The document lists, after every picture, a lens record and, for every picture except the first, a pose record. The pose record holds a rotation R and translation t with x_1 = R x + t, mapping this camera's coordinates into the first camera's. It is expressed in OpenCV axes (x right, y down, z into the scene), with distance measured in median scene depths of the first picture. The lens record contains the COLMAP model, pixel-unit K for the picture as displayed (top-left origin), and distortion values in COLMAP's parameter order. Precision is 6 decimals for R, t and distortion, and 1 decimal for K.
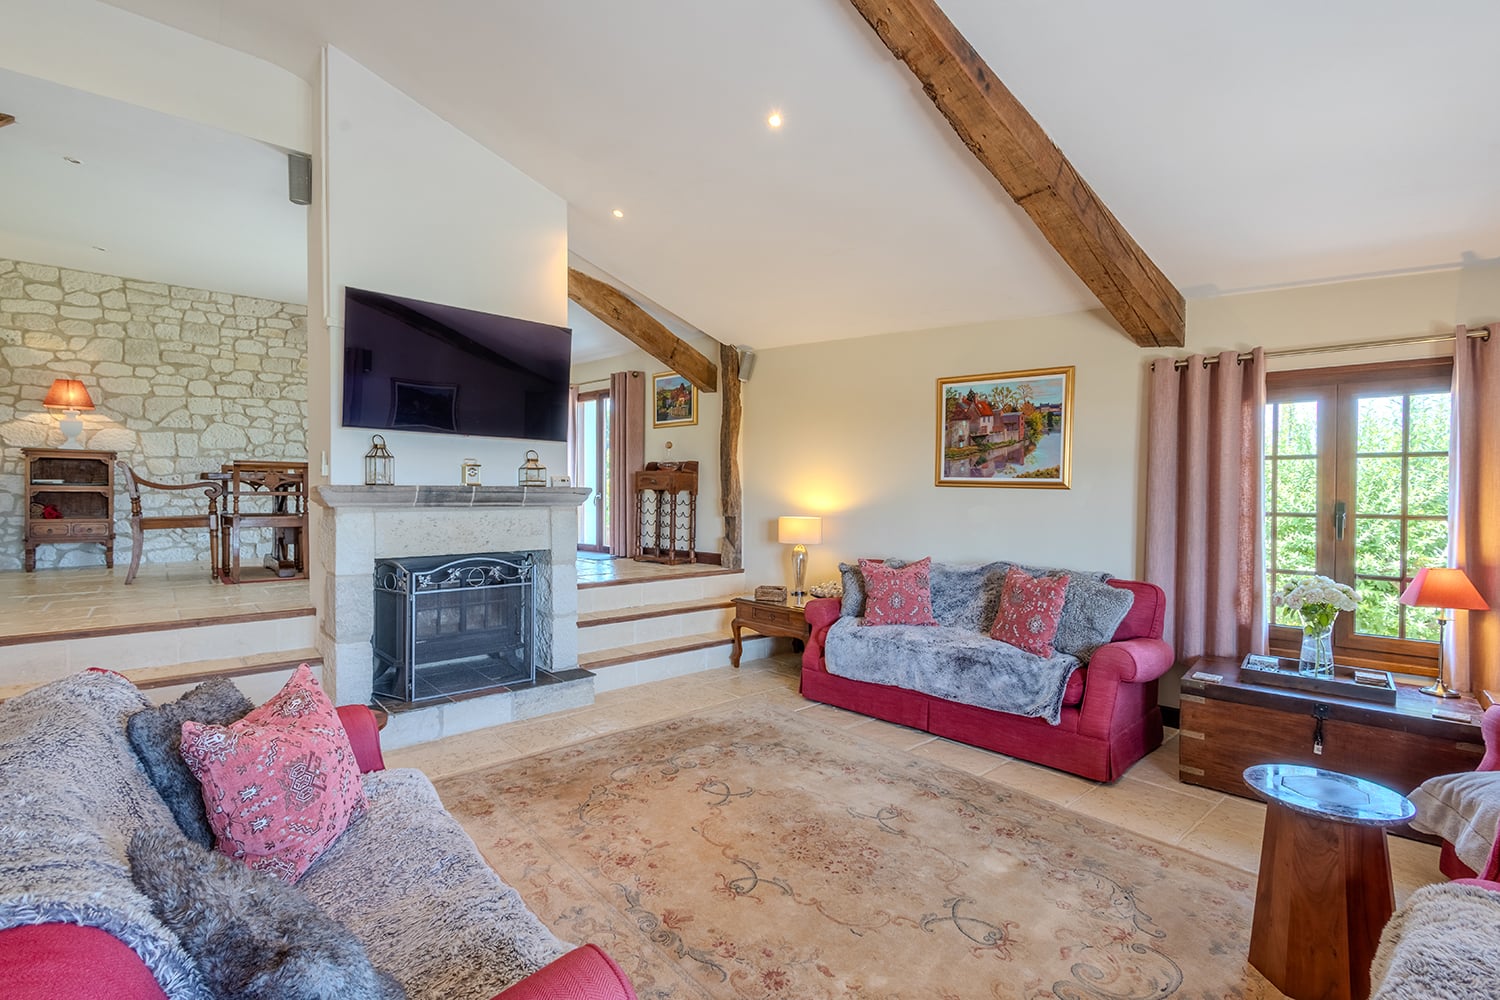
lens RADIAL K [[682.7, 0, 744.5], [0, 682.7, 503.8], [0, 0, 1]] dist [0.003494, -0.002244]
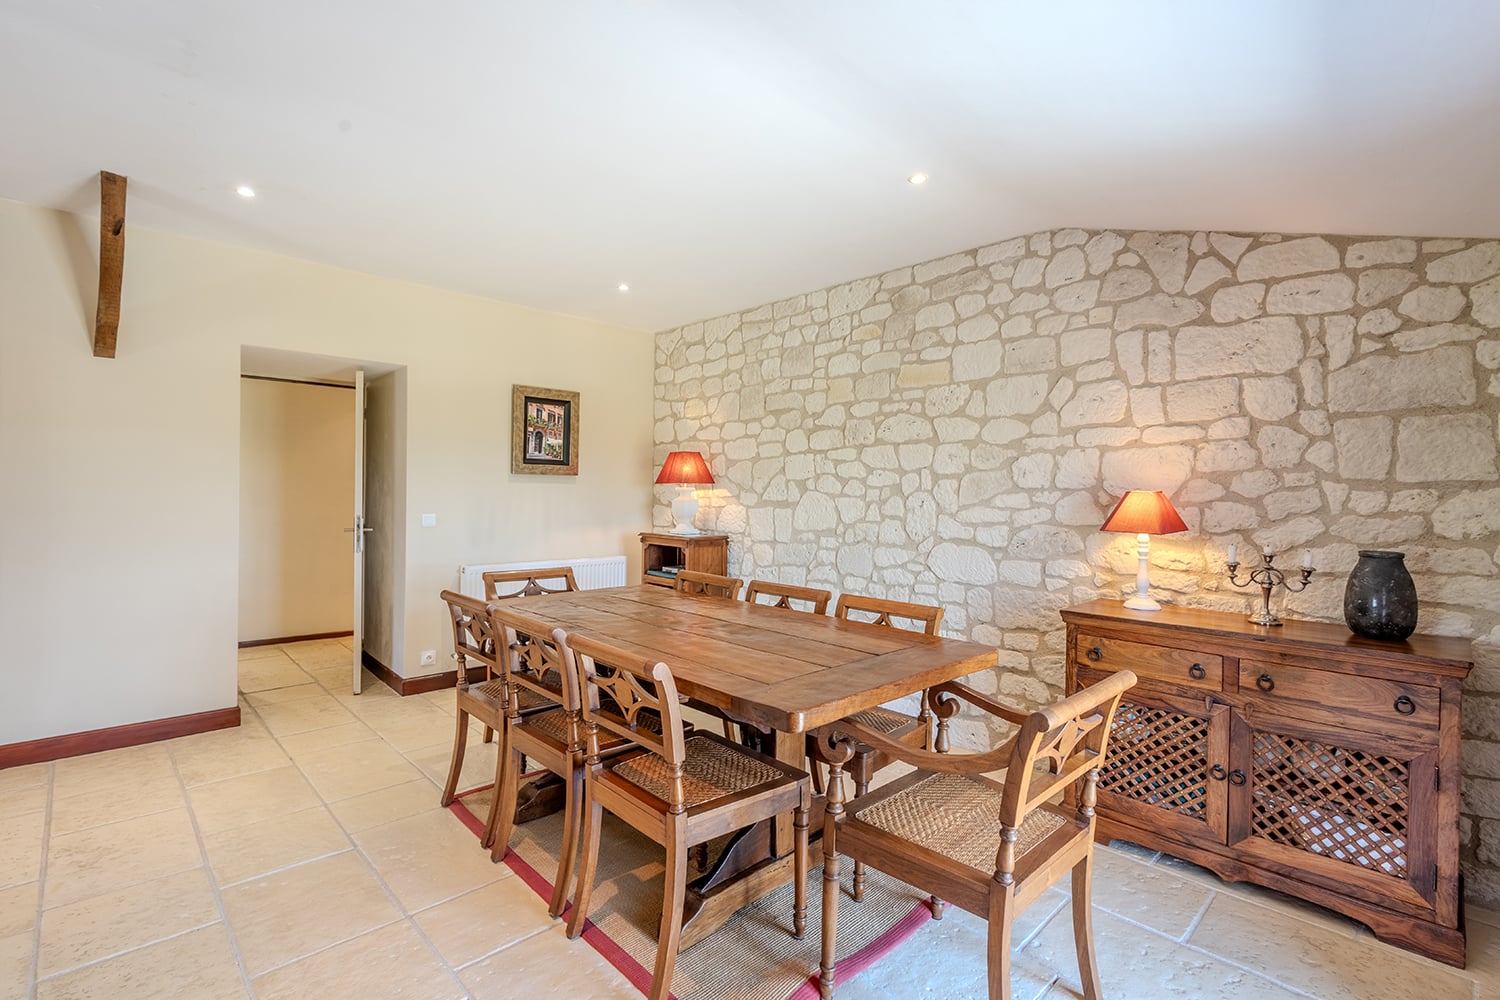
lens RADIAL K [[682.7, 0, 747.2], [0, 682.7, 501.0], [0, 0, 1]] dist [0.003494, -0.002244]
pose [[0.053023, 0.005973, -0.998575, -0.168107], [-0.031925, 0.999481, 0.004283, -0.155054], [0.998083, 0.031653, 0.053186, 1.279103]]
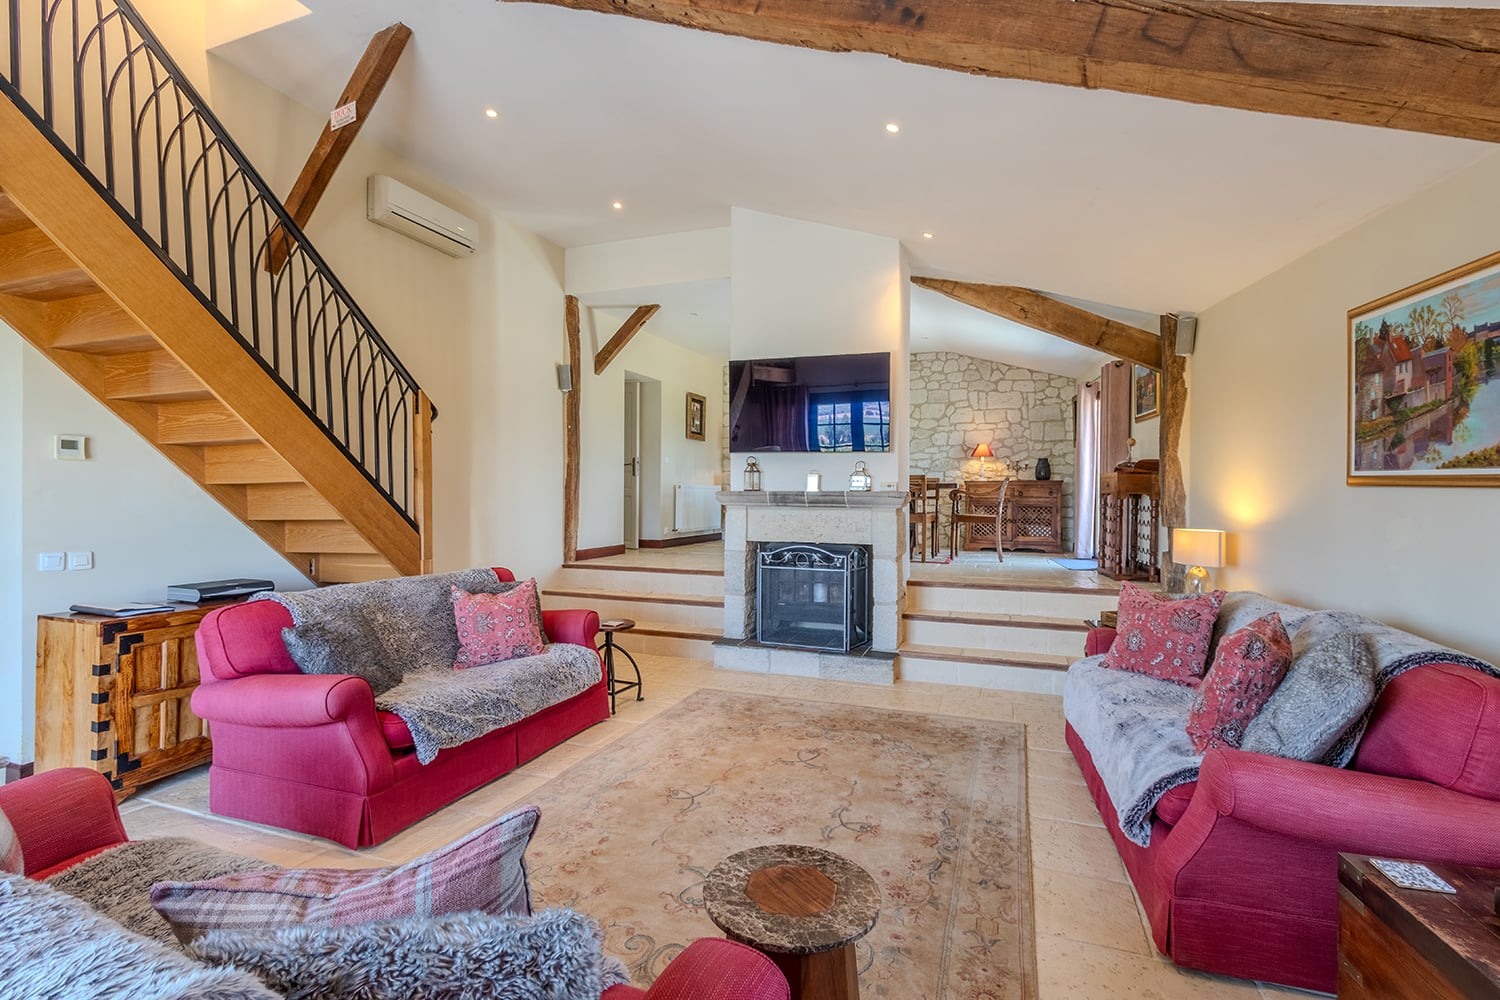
lens RADIAL K [[682.7, 0, 754.9], [0, 682.7, 506.2], [0, 0, 1]] dist [0.003494, -0.002244]
pose [[0.473841, 0.011041, -0.880541, 0.591073], [-0.018185, 0.999831, 0.002751, 0.000986], [0.880422, 0.014709, 0.473962, 0.245264]]
